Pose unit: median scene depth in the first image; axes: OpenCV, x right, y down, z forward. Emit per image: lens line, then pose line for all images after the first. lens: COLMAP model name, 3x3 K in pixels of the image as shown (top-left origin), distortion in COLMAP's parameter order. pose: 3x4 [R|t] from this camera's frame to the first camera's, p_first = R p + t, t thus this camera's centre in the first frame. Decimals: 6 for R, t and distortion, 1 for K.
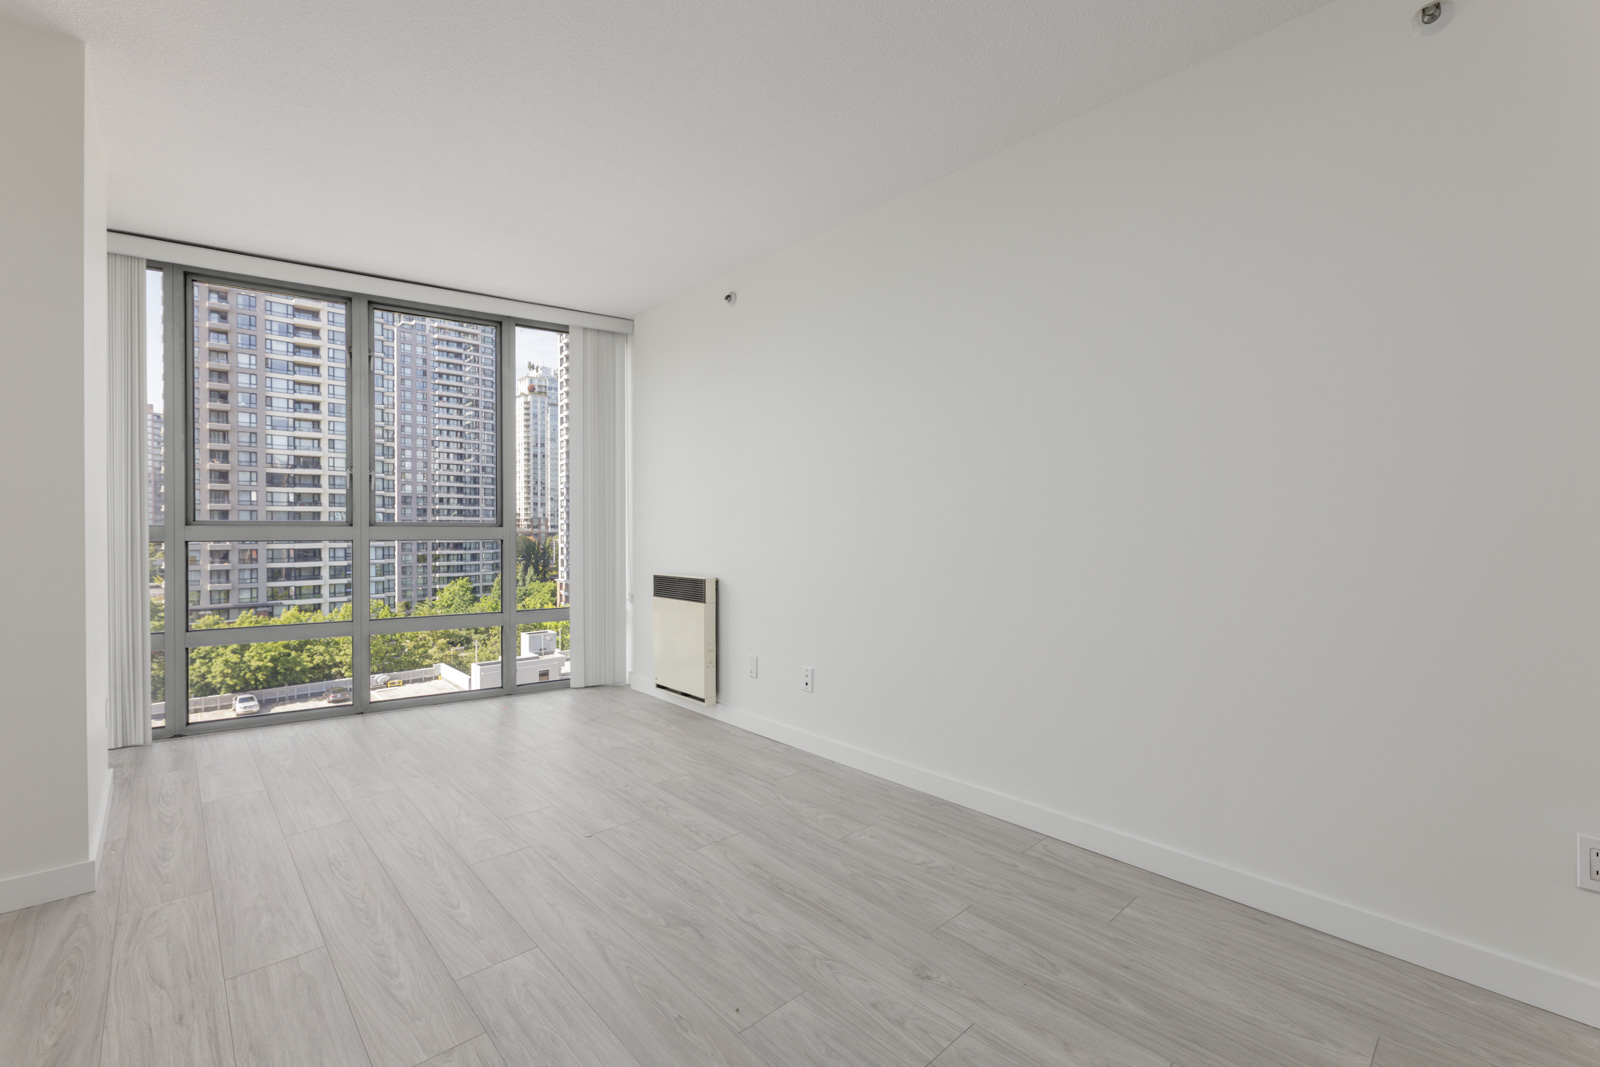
lens RADIAL K [[681.5, 0, 784.6], [0, 681.5, 536.5], [0, 0, 1]] dist [0.001749, 0.000486]
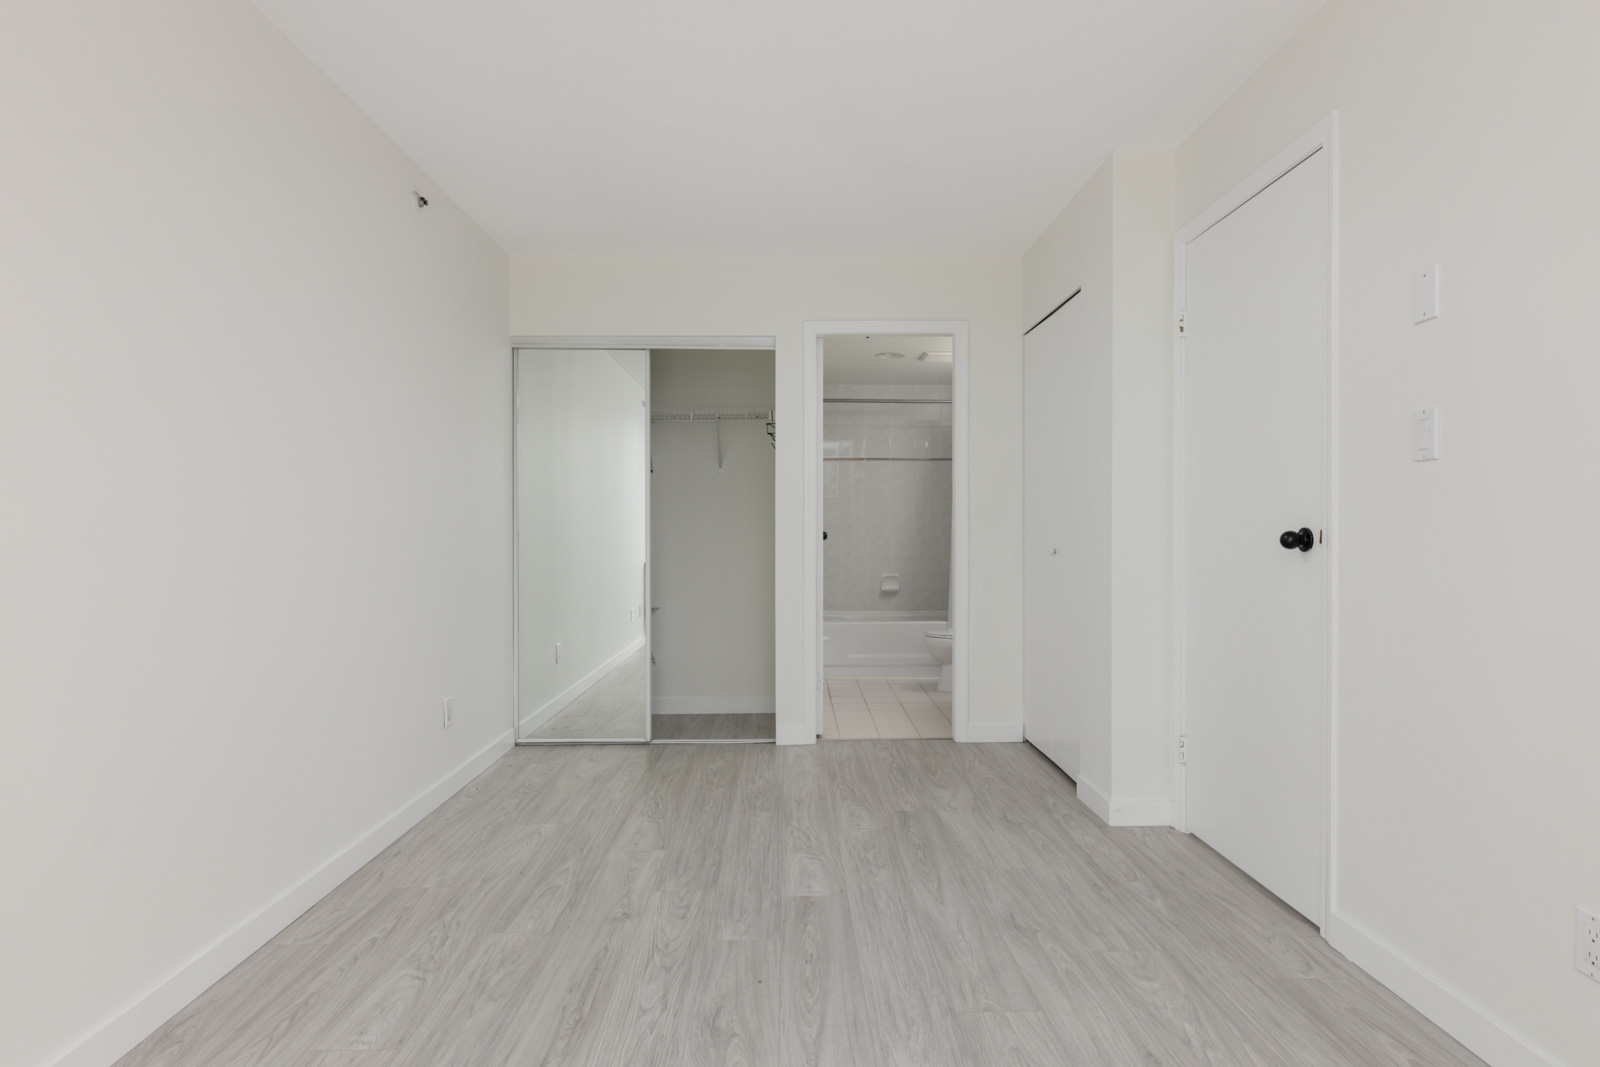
lens RADIAL K [[853.9, 0, 800.4], [0, 853.9, 530.6], [0, 0, 1]] dist [0.005214, -0.002298]
pose [[-0.752935, 0.001953, 0.658092, -0.929162], [0.009774, 0.999918, 0.008216, -0.034380], [-0.658022, 0.012618, -0.752893, 1.762664]]
